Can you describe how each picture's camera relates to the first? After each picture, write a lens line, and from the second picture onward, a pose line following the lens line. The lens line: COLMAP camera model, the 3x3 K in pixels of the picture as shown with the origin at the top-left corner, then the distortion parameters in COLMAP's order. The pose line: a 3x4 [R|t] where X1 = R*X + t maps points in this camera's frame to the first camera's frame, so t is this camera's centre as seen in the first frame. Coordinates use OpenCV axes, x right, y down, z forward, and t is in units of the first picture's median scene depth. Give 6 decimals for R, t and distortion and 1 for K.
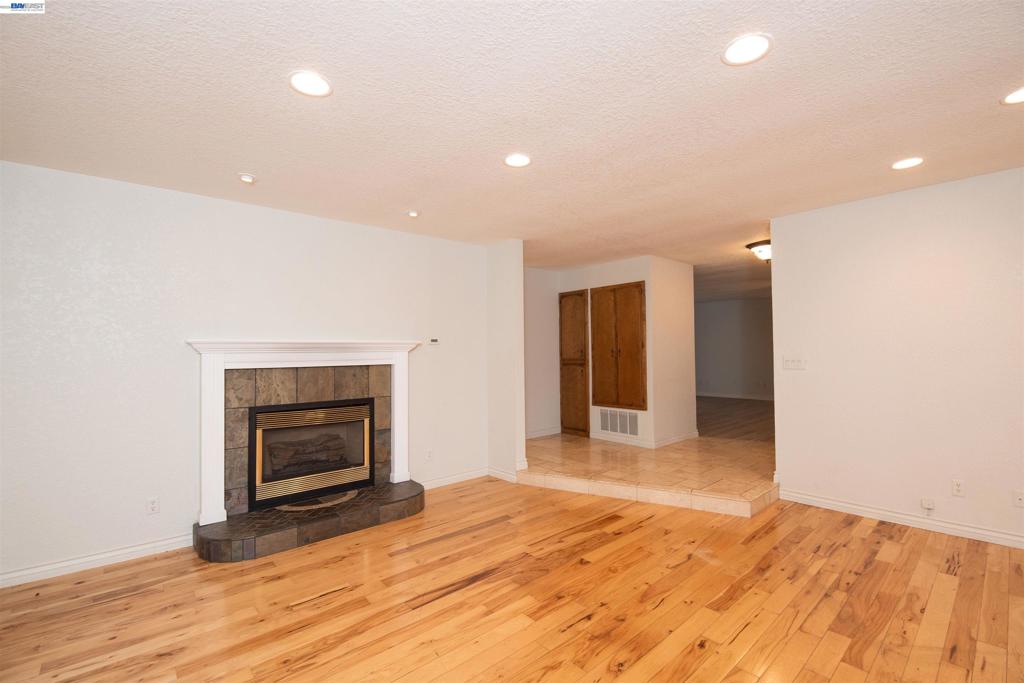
lens RADIAL K [[454.3, 0, 512.0], [0, 454.3, 341.5], [0, 0, 1]] dist [0.000842, -0.010827]
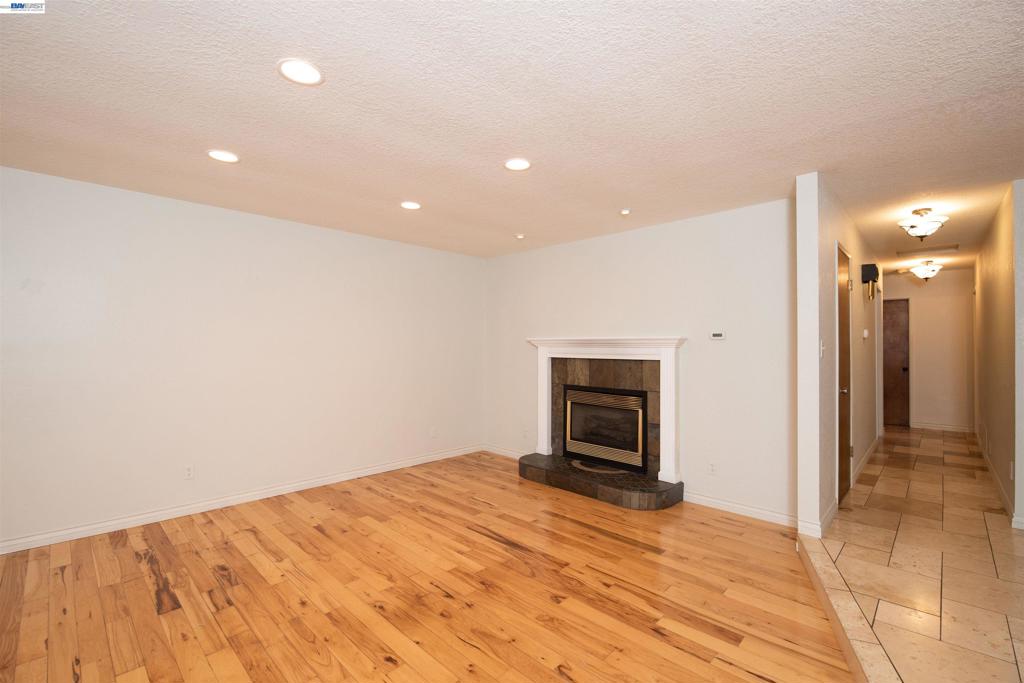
lens RADIAL K [[454.3, 0, 512.0], [0, 454.3, 341.5], [0, 0, 1]] dist [0.000842, -0.010827]
pose [[0.059070, -0.001146, -0.998253, 0.855908], [0.016091, 0.999871, -0.000196, 0.005095], [0.998124, -0.016051, 0.059081, 0.749072]]
